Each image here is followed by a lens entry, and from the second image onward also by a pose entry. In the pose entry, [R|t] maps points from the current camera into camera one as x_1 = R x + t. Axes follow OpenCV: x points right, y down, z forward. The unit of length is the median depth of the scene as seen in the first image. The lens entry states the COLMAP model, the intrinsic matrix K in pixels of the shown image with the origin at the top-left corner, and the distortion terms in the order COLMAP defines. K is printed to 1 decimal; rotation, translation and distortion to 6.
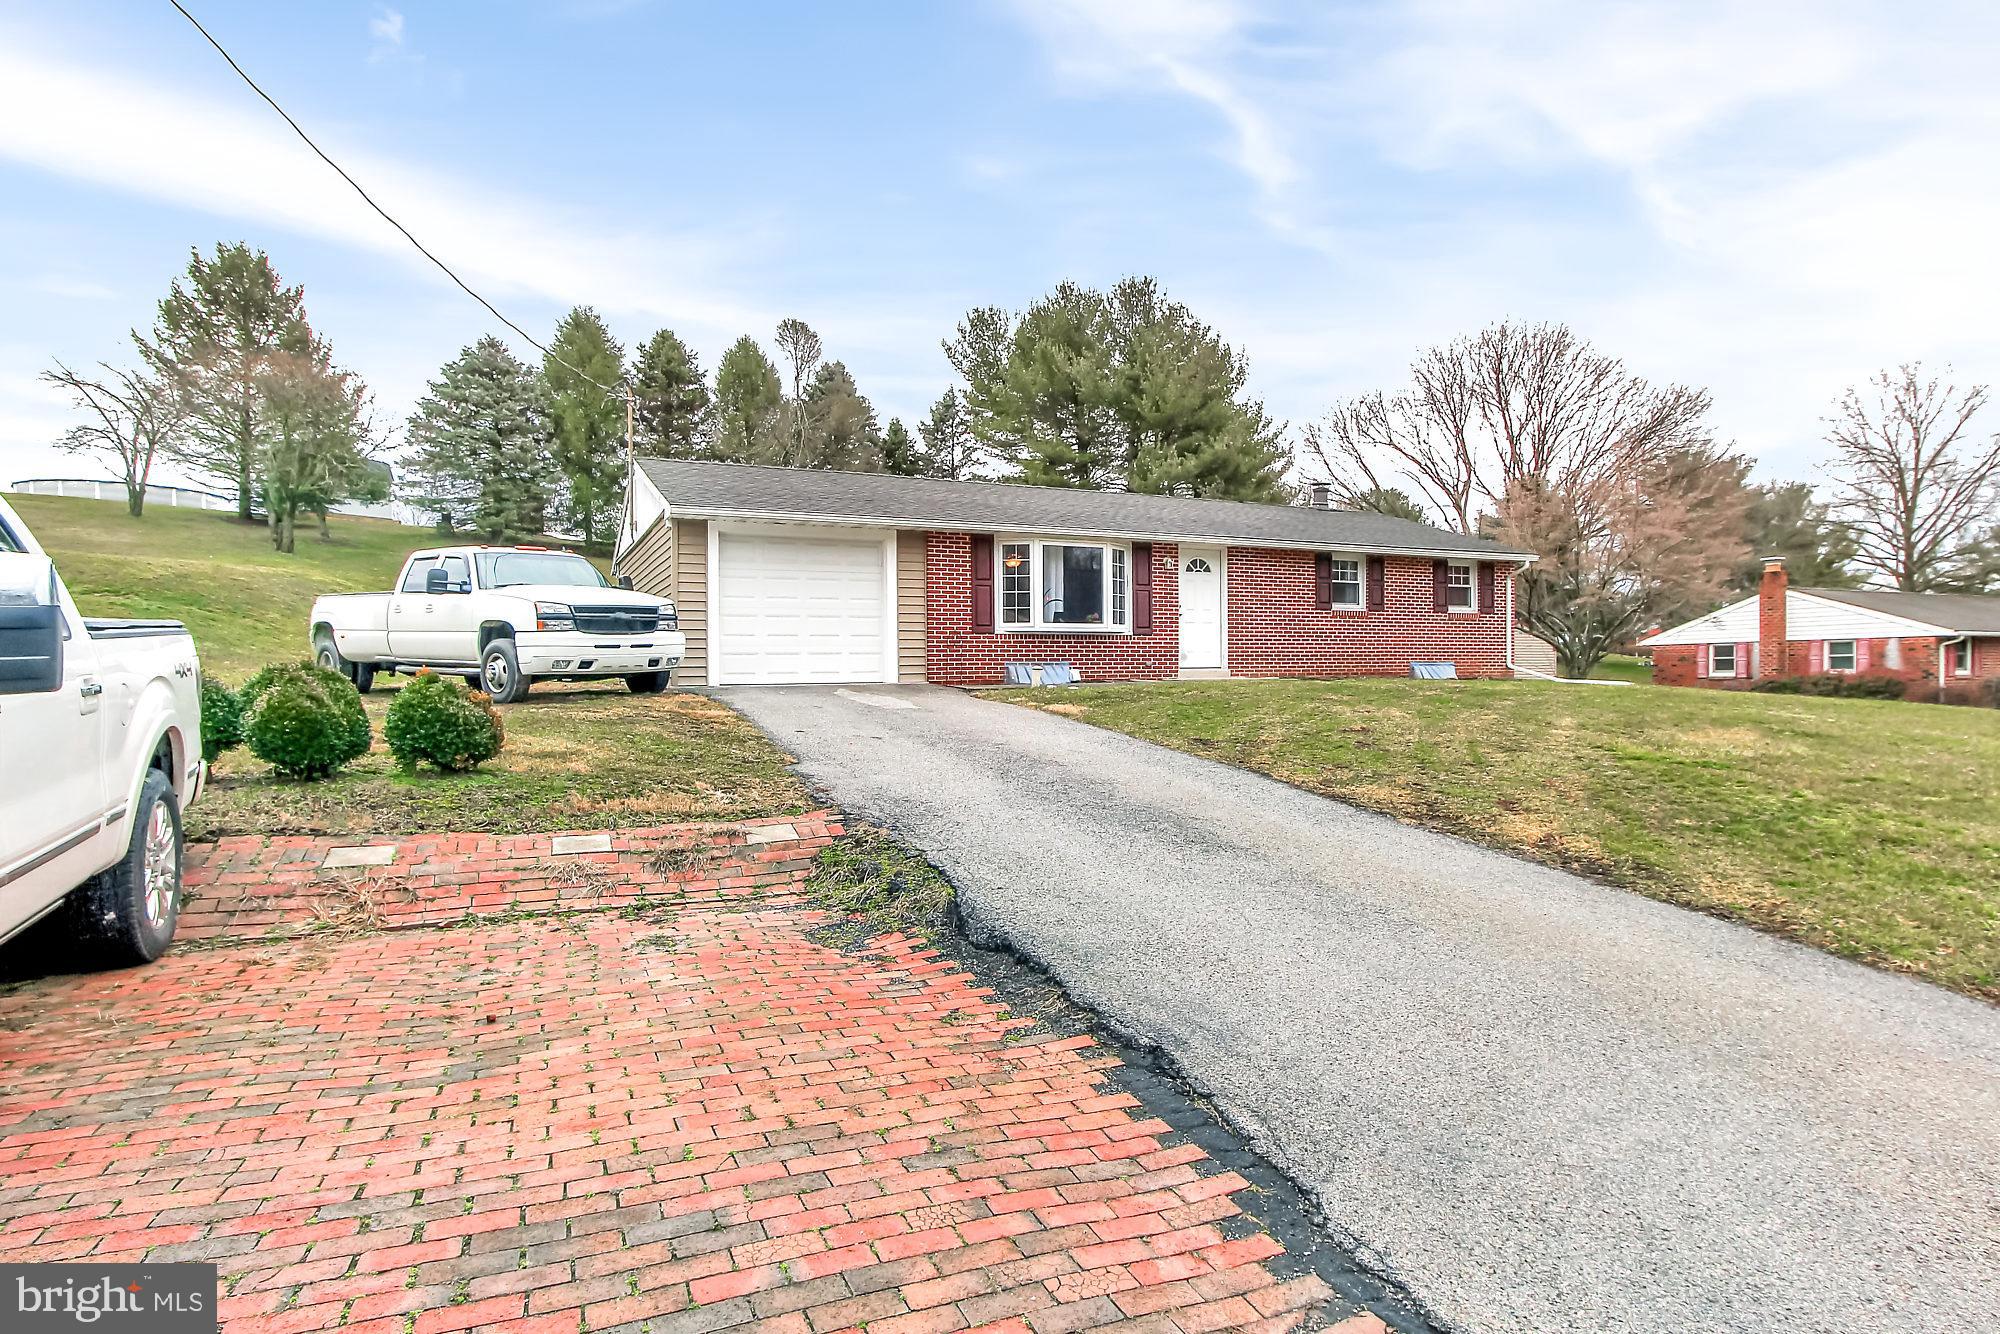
lens RADIAL K [[1059.2, 0, 1000.0], [0, 1059.2, 667.0], [0, 0, 1]] dist [-0.001385, -0.000109]
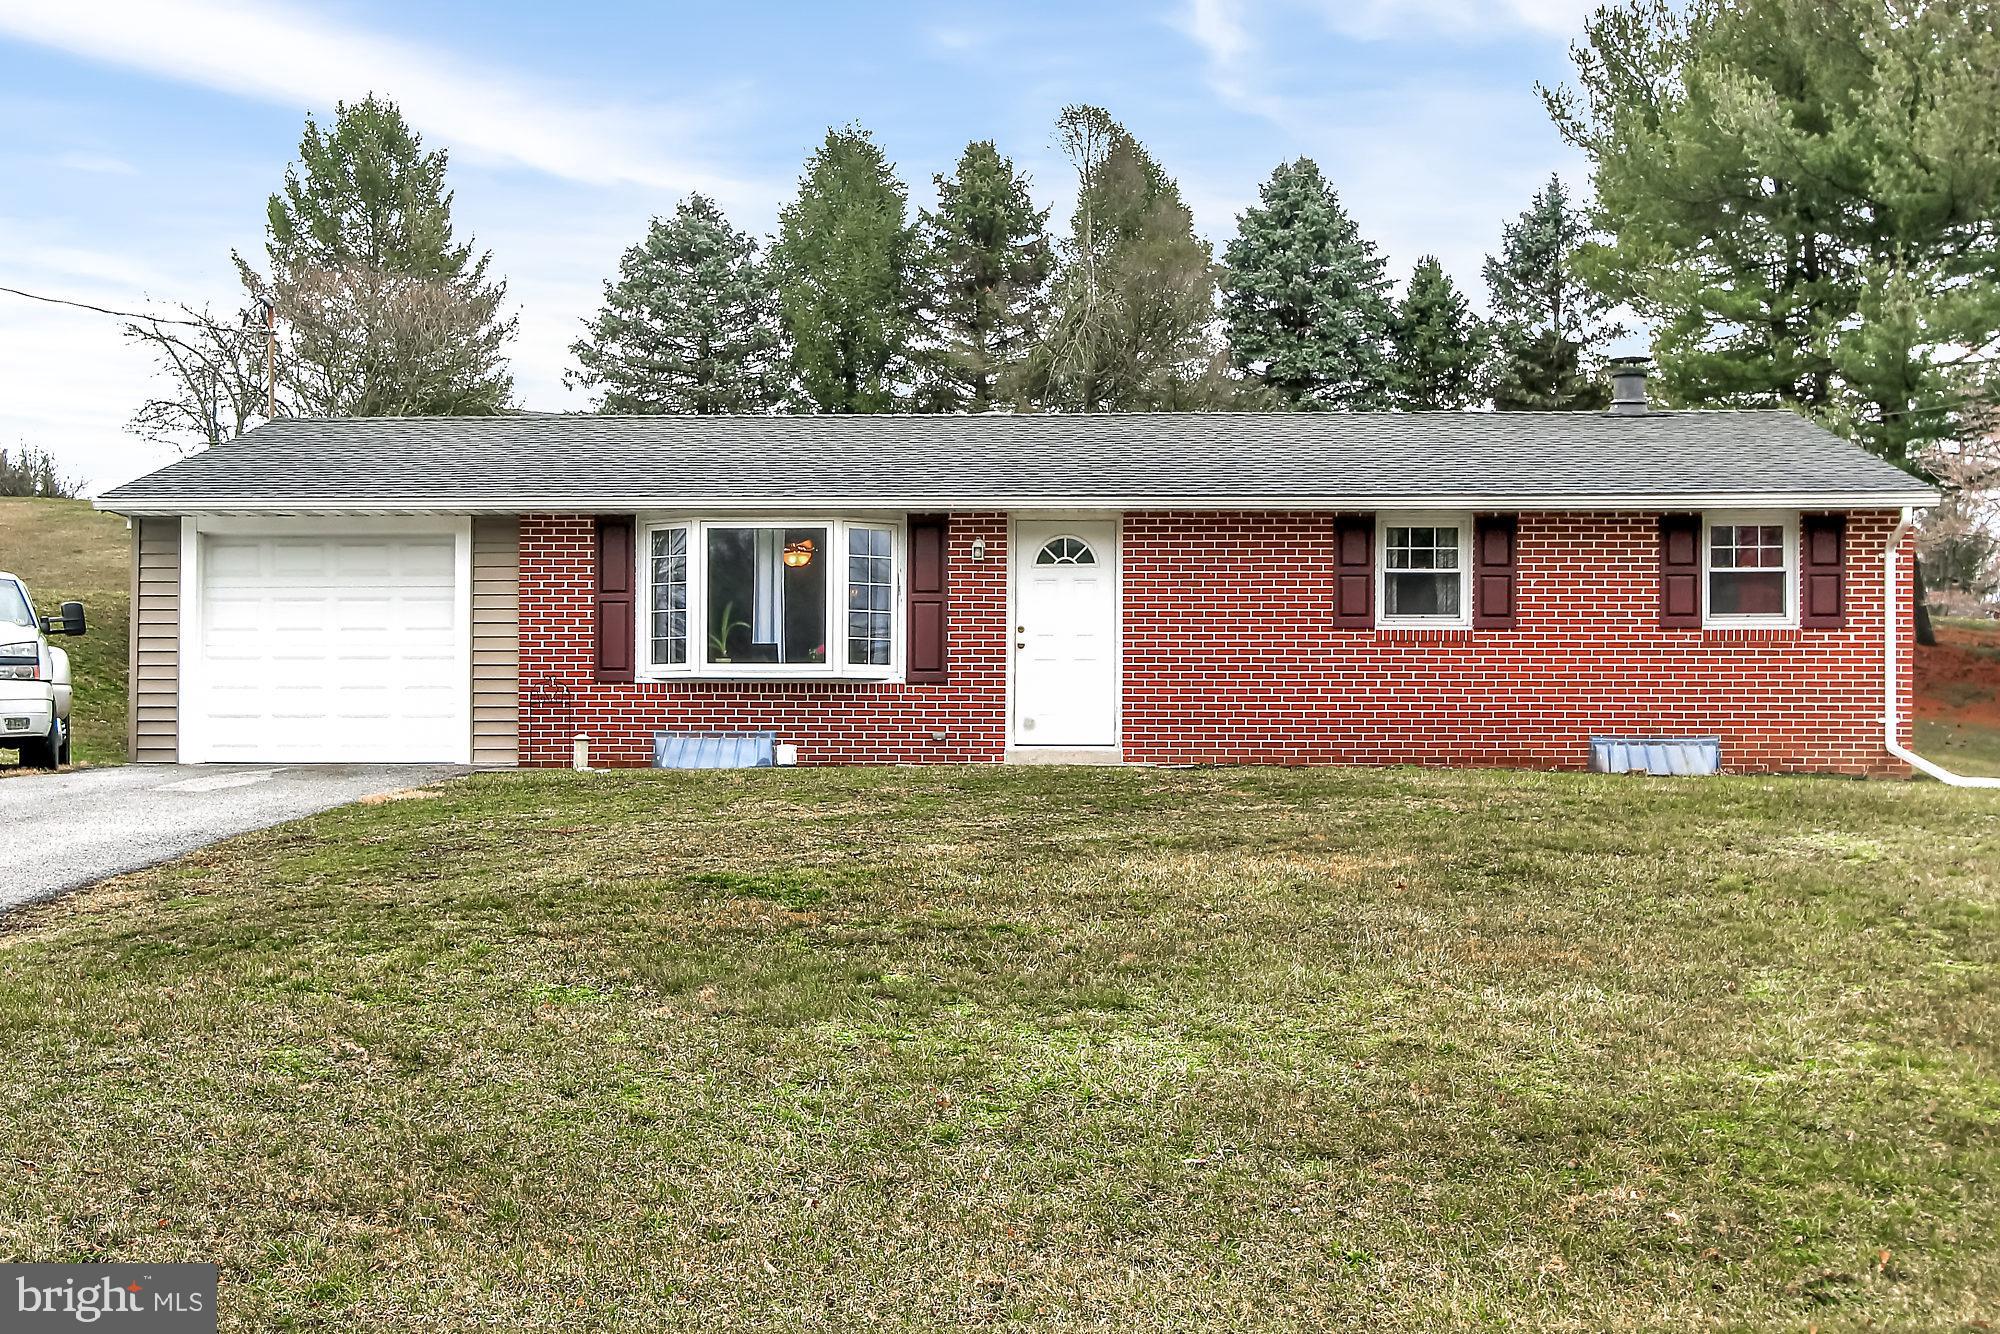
lens RADIAL K [[2228.0, 0, 891.7], [0, 2228.0, 672.7], [0, 0, 1]] dist [-0.004477, -0.012049]
pose [[0.874320, -0.013432, -0.485164, 0.647716], [-0.009956, 0.998910, -0.045596, 0.016172], [0.485248, 0.044696, 0.873234, -0.007729]]
